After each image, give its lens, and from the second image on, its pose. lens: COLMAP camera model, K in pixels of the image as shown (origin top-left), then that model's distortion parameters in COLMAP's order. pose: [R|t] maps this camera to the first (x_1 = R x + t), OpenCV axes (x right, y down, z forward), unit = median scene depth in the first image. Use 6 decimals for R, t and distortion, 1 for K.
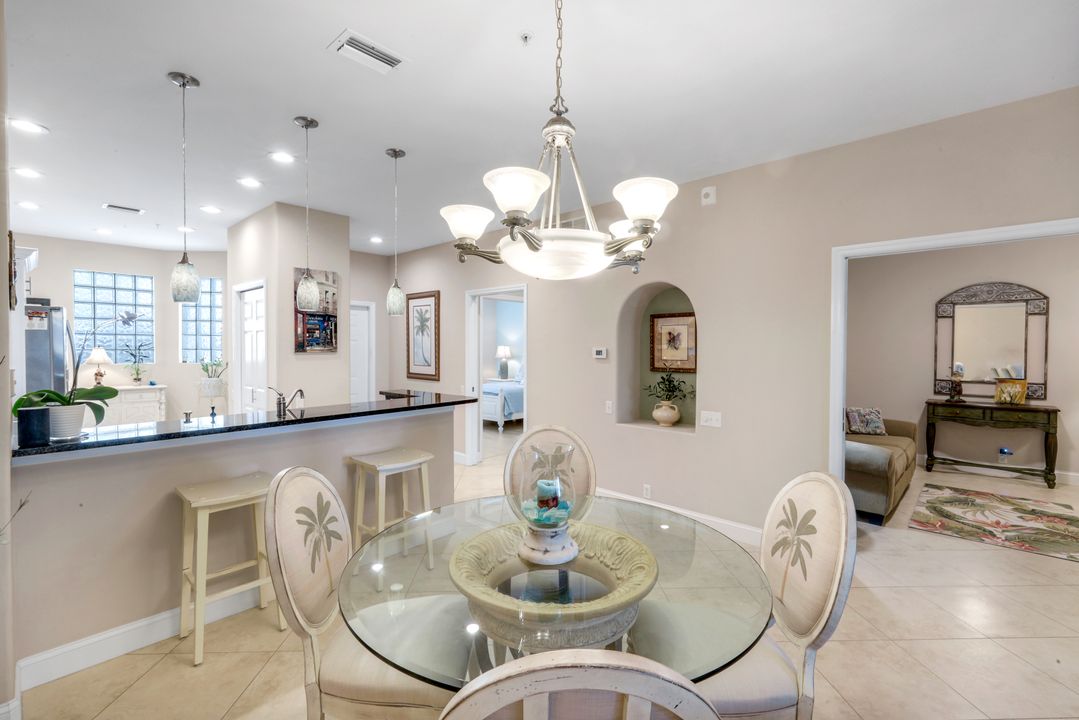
lens RADIAL K [[471.4, 0, 538.5], [0, 471.4, 354.6], [0, 0, 1]] dist [-0.001054, -0.000380]
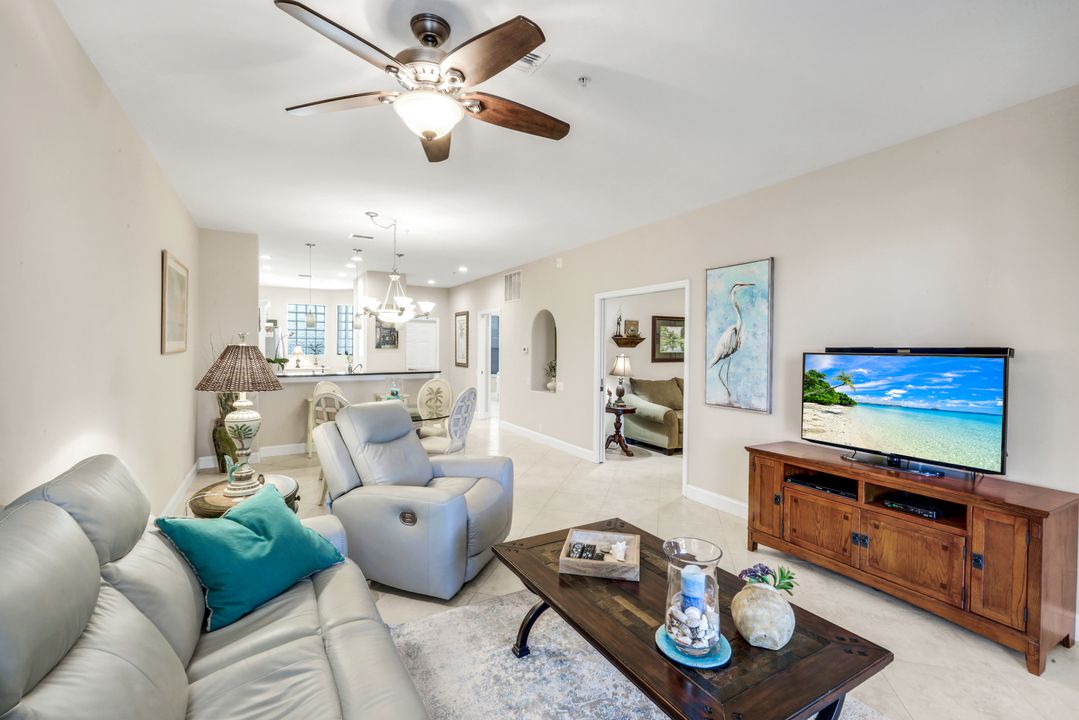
lens RADIAL K [[471.4, 0, 538.5], [0, 471.4, 354.6], [0, 0, 1]] dist [-0.001054, -0.000380]
pose [[0.951815, 0.009808, -0.306515, 0.648661], [-0.010807, 0.999940, -0.001562, 0.015011], [0.306482, 0.004799, 0.951865, -0.571632]]
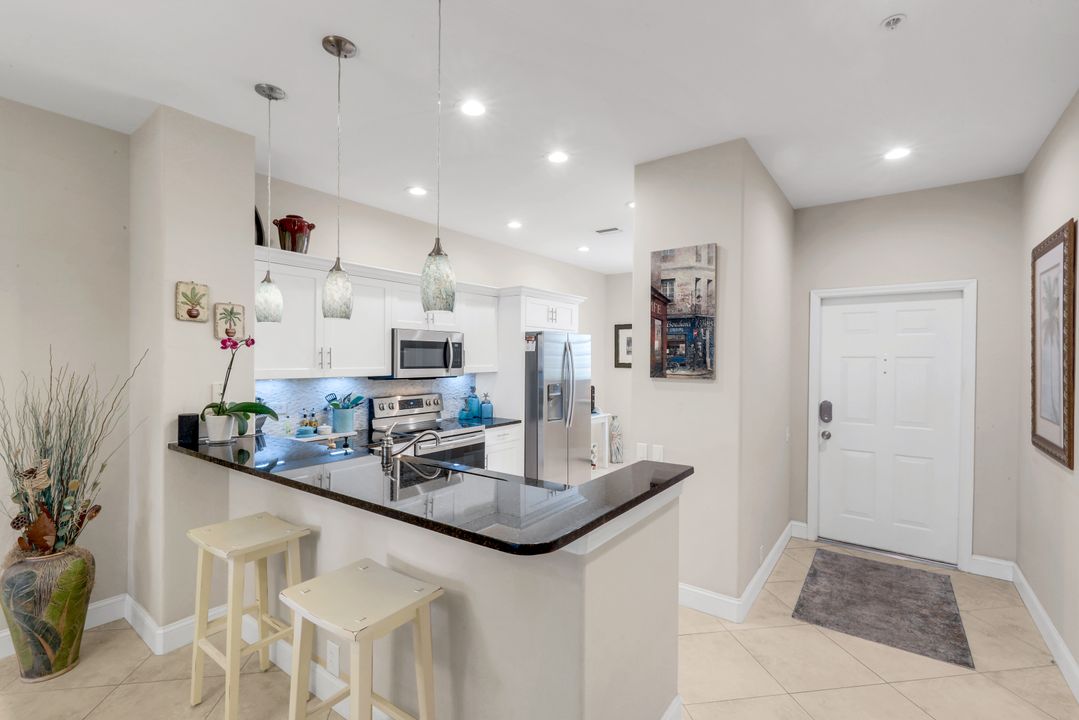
lens RADIAL K [[477.8, 0, 539.3], [0, 477.8, 363.6], [0, 0, 1]] dist [0.002907, 0.000198]
pose [[0.105459, 0.008525, -0.994387, 0.140165], [-0.023830, 0.999698, 0.006044, -0.022955], [0.994138, 0.023058, 0.105630, 0.716674]]
